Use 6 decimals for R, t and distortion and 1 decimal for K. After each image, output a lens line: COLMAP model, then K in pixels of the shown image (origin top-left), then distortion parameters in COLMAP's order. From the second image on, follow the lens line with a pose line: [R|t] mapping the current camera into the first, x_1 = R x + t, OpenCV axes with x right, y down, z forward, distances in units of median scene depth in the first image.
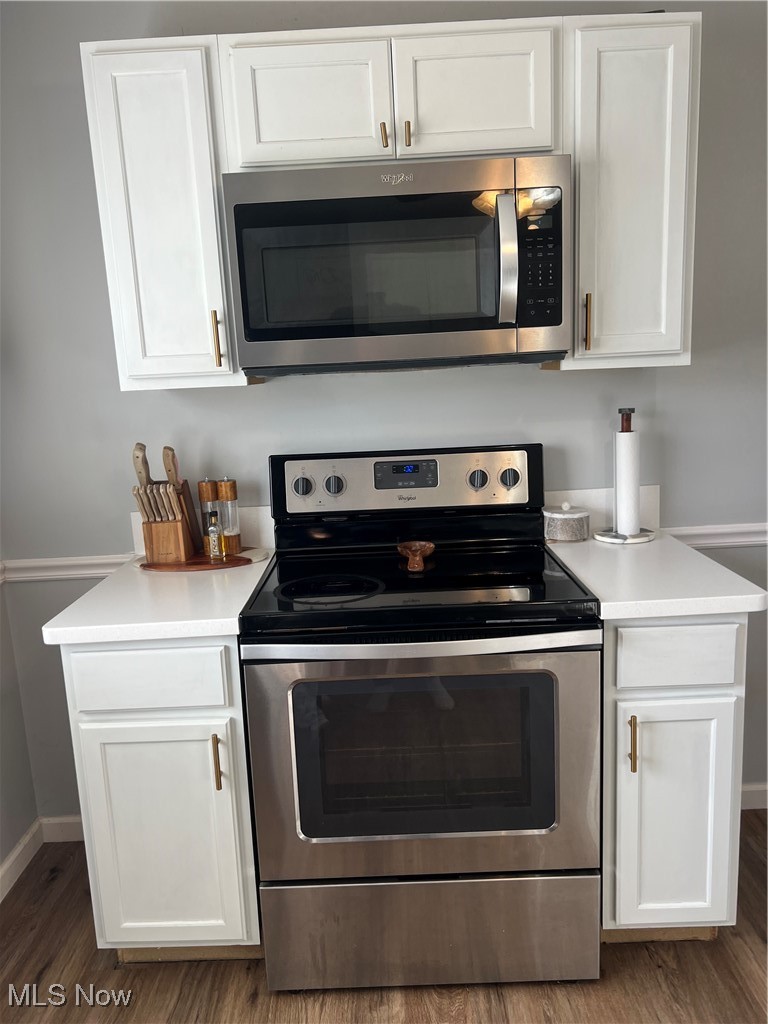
lens RADIAL K [[766.5, 0, 379.0], [0, 766.5, 526.1], [0, 0, 1]] dist [0.047052, -0.062182]
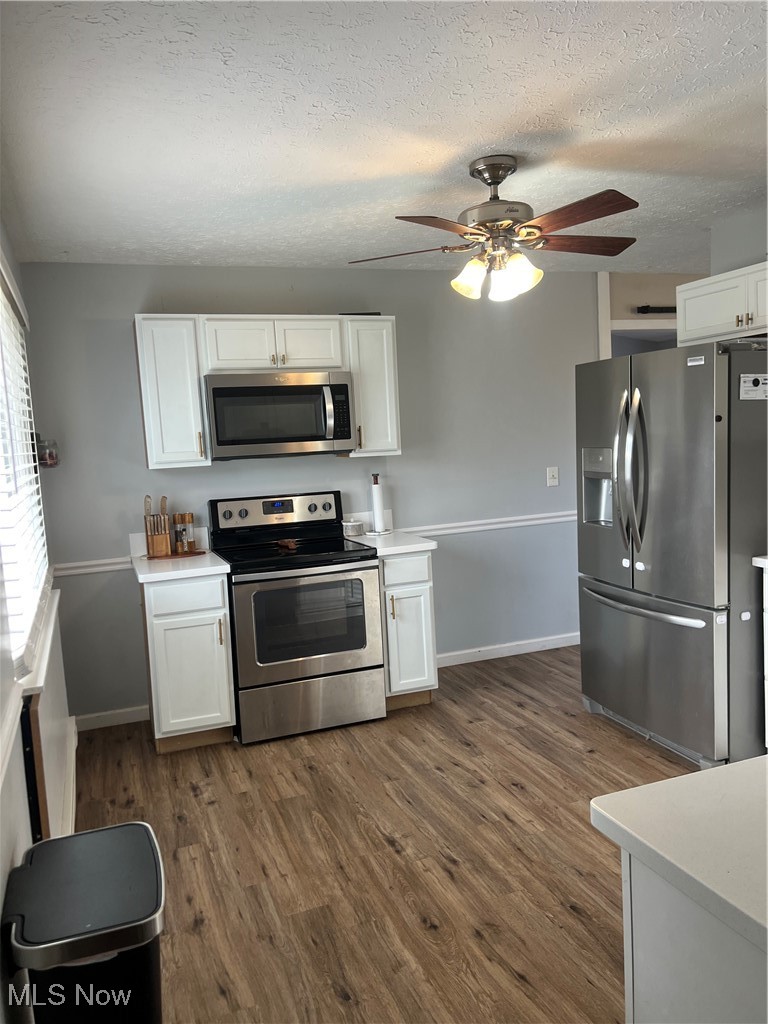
lens RADIAL K [[766.5, 0, 374.5], [0, 766.5, 514.8], [0, 0, 1]] dist [0.047052, -0.062182]
pose [[0.937017, -0.036258, 0.347398, -0.489916], [0.075671, 0.992049, -0.100564, 0.201153], [-0.340990, 0.120518, 0.932310, -1.124353]]
